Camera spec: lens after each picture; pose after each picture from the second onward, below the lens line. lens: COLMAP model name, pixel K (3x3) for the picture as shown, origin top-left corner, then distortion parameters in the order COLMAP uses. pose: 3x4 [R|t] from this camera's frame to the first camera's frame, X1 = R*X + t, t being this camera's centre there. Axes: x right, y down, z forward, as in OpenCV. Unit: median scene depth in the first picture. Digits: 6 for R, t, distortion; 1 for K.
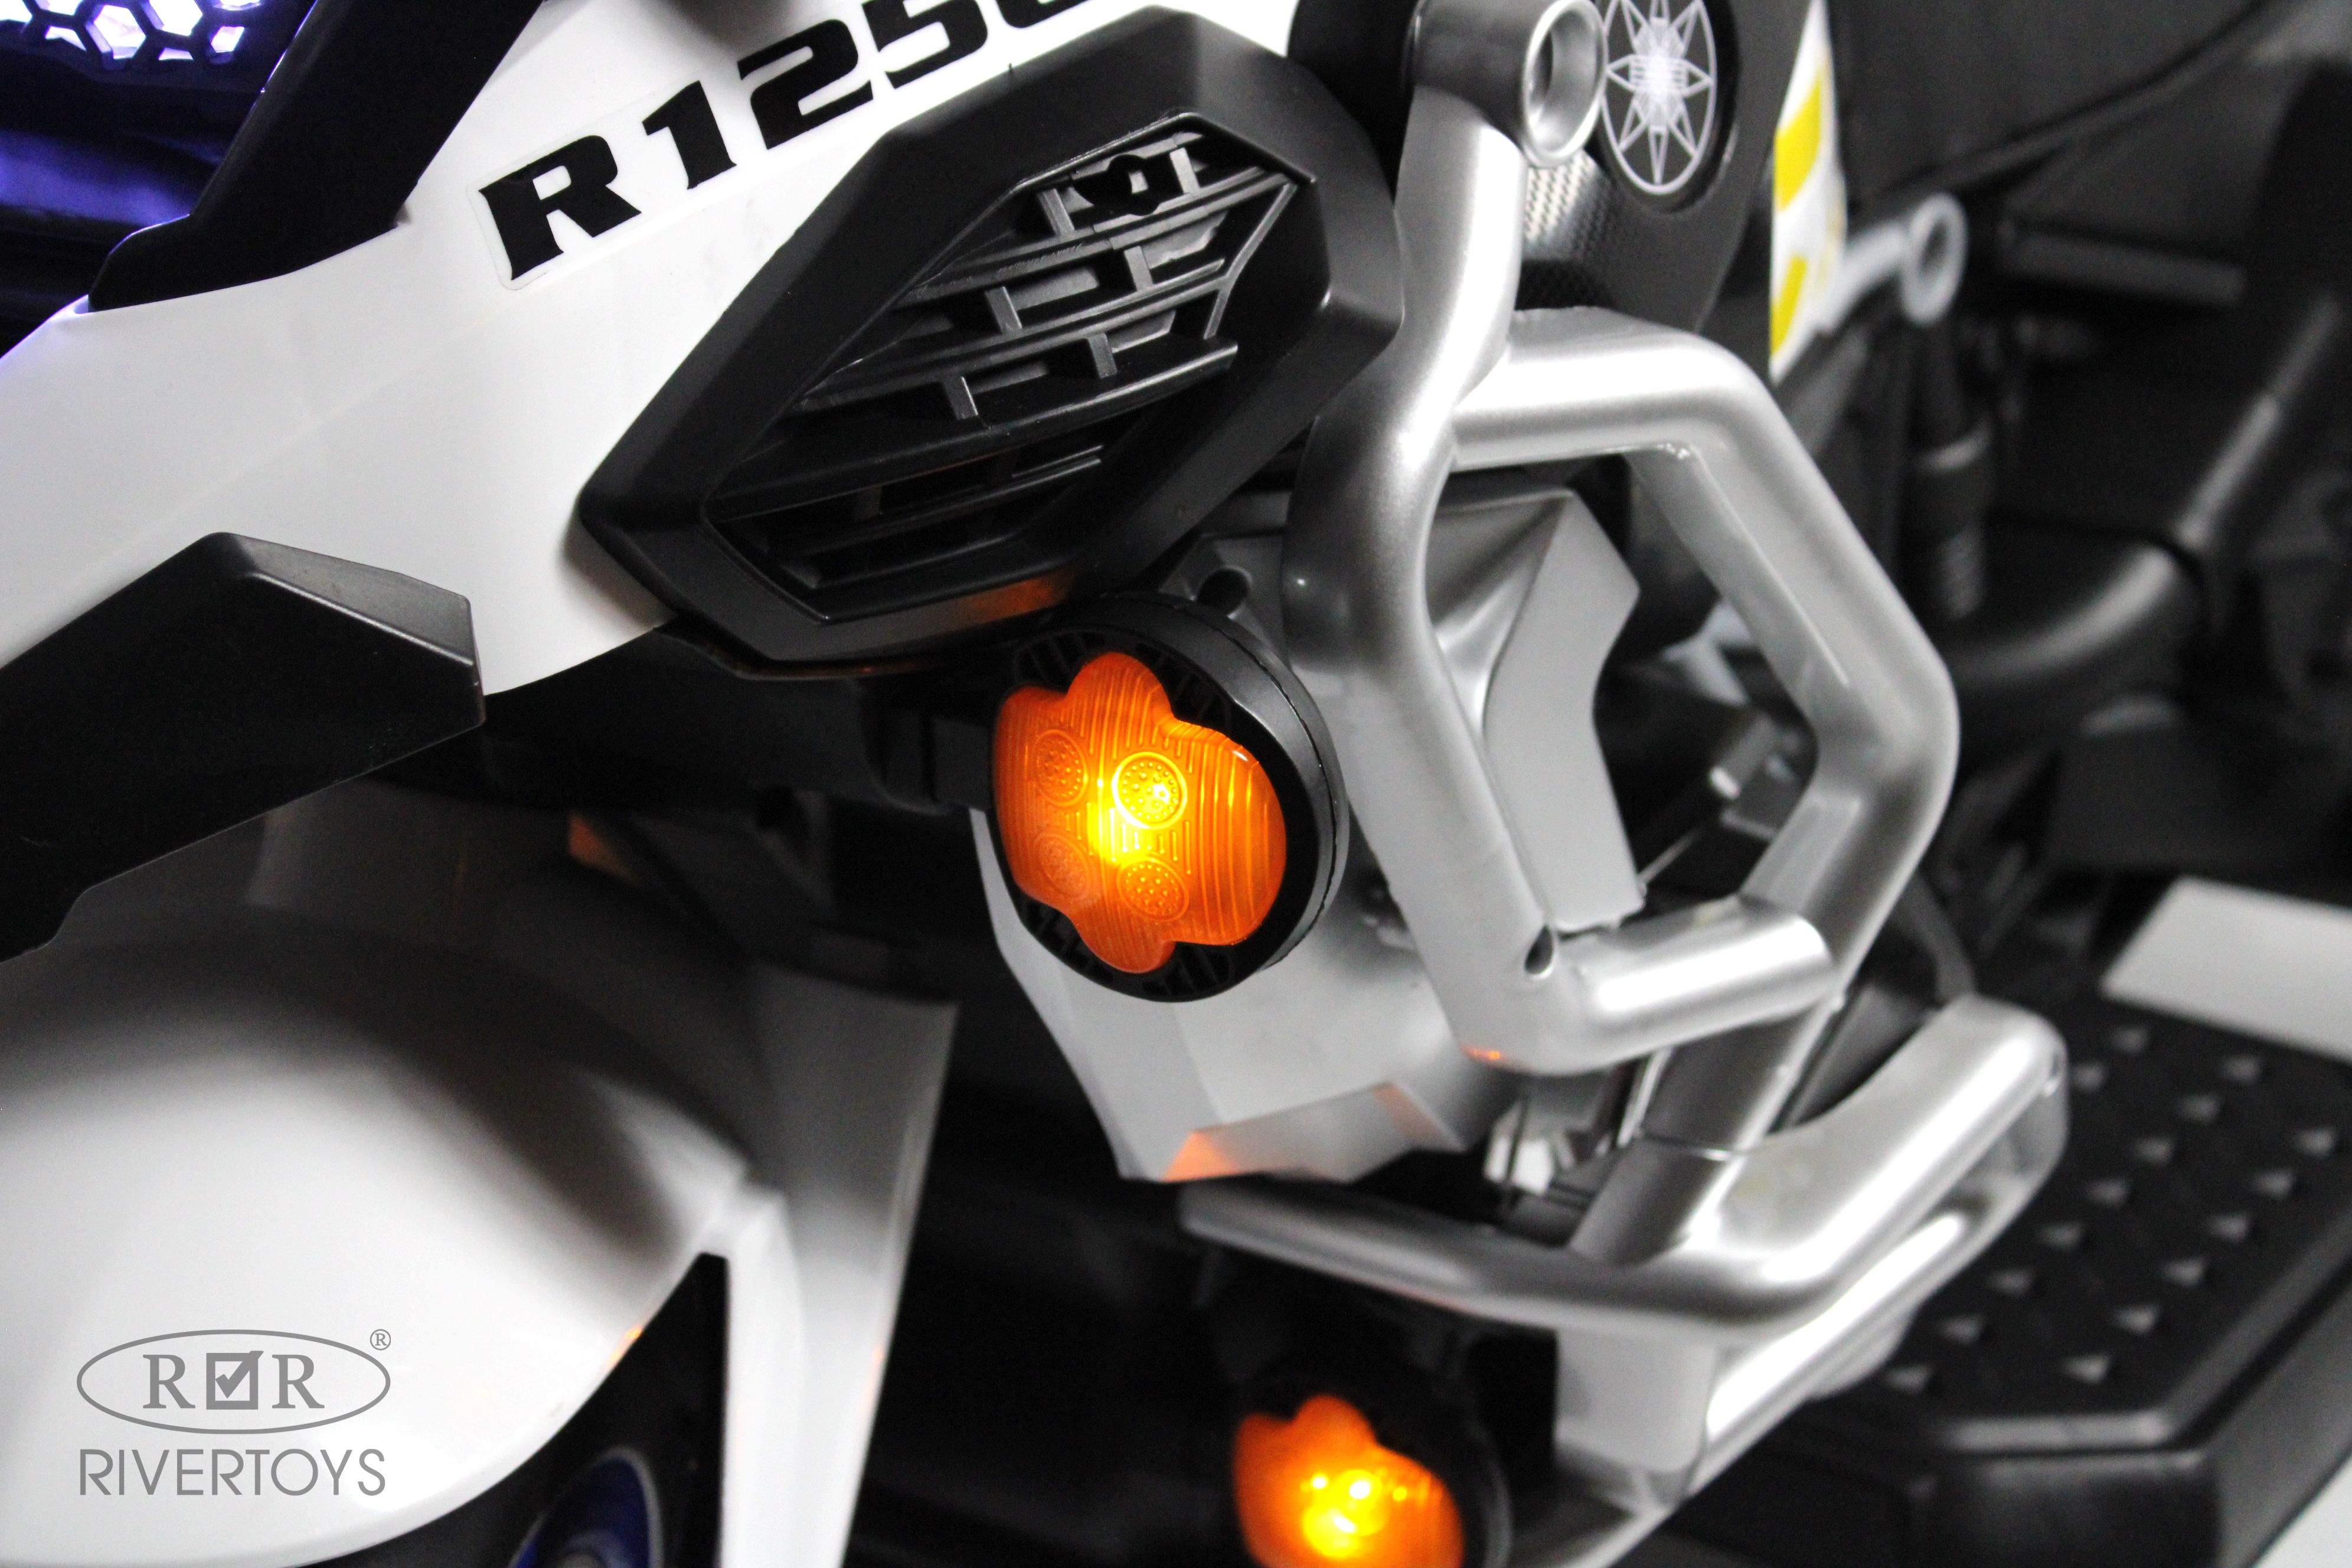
lens RADIAL K [[4492.2, 0, 1176.0], [0, 4492.2, 784.0], [0, 0, 1]] dist [0.070945, 0.082060]
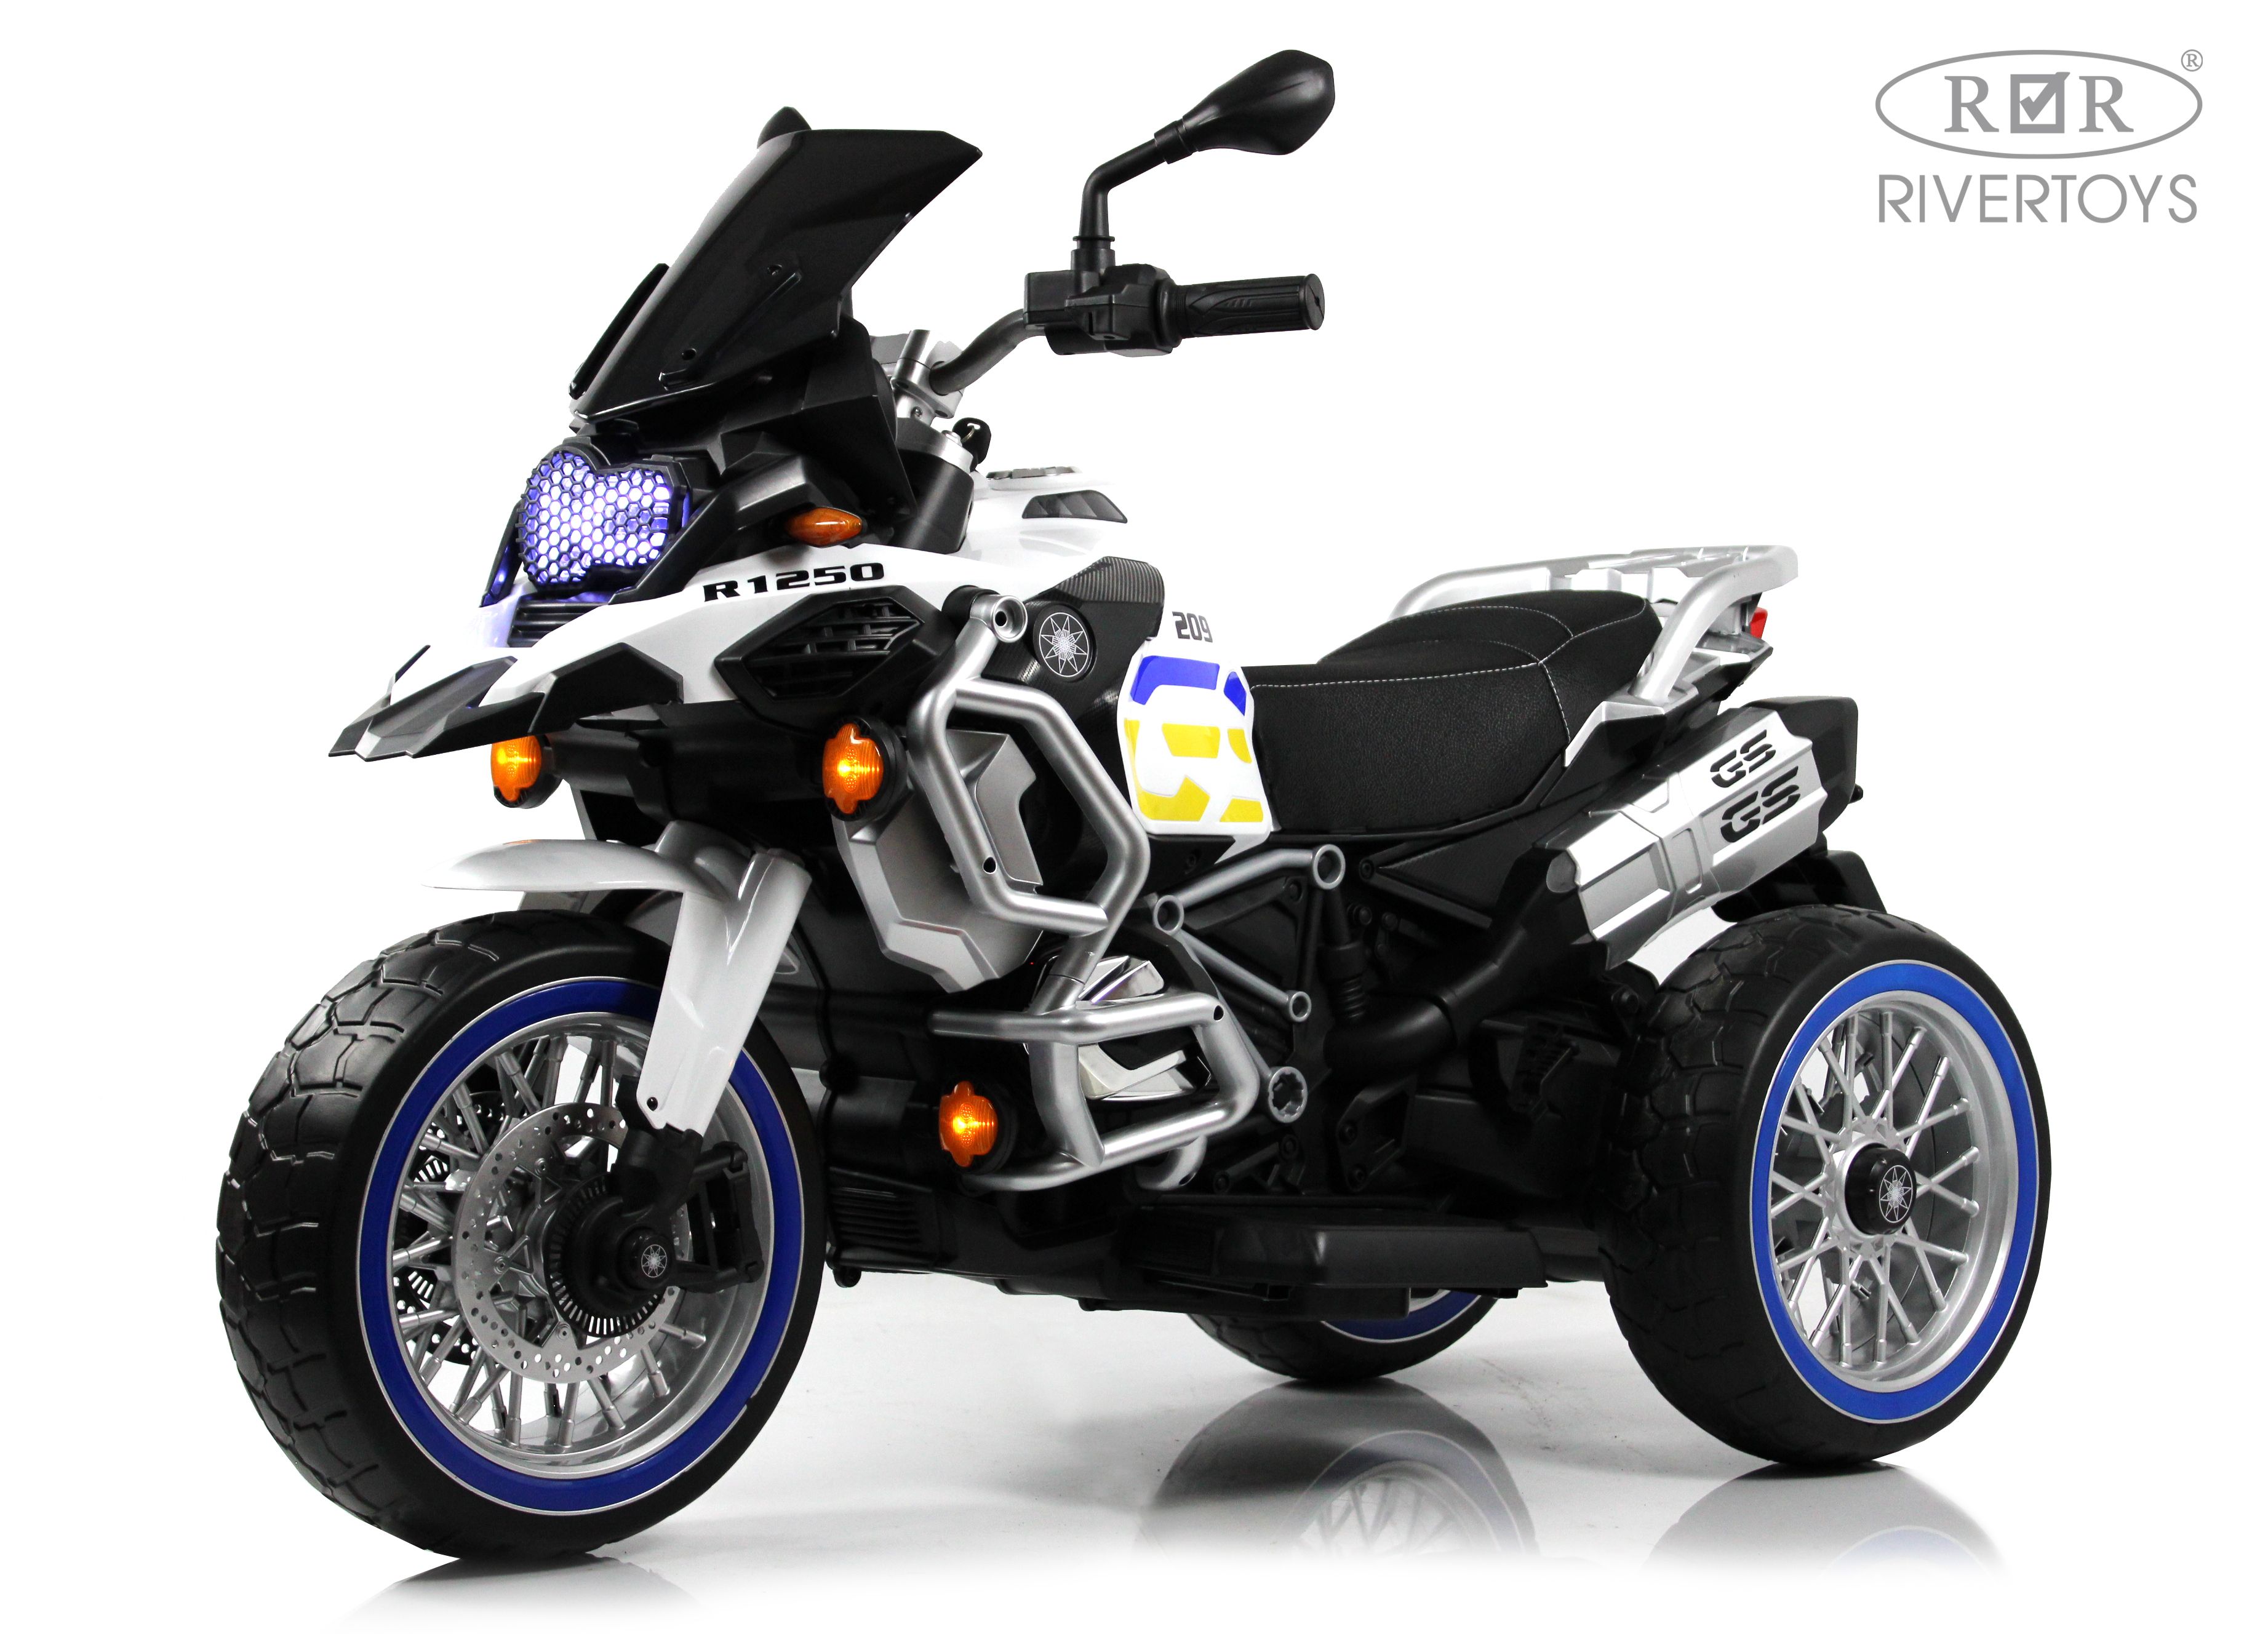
lens RADIAL K [[4348.0, 0, 1134.0], [0, 4348.0, 817.0], [0, 0, 1]] dist [-0.002119, 0.086610]
pose [[0.967647, 0.046240, -0.248033, 1.155590], [-0.142902, 0.910627, -0.387734, 1.460536], [0.207937, 0.410635, 0.887773, -2.234991]]
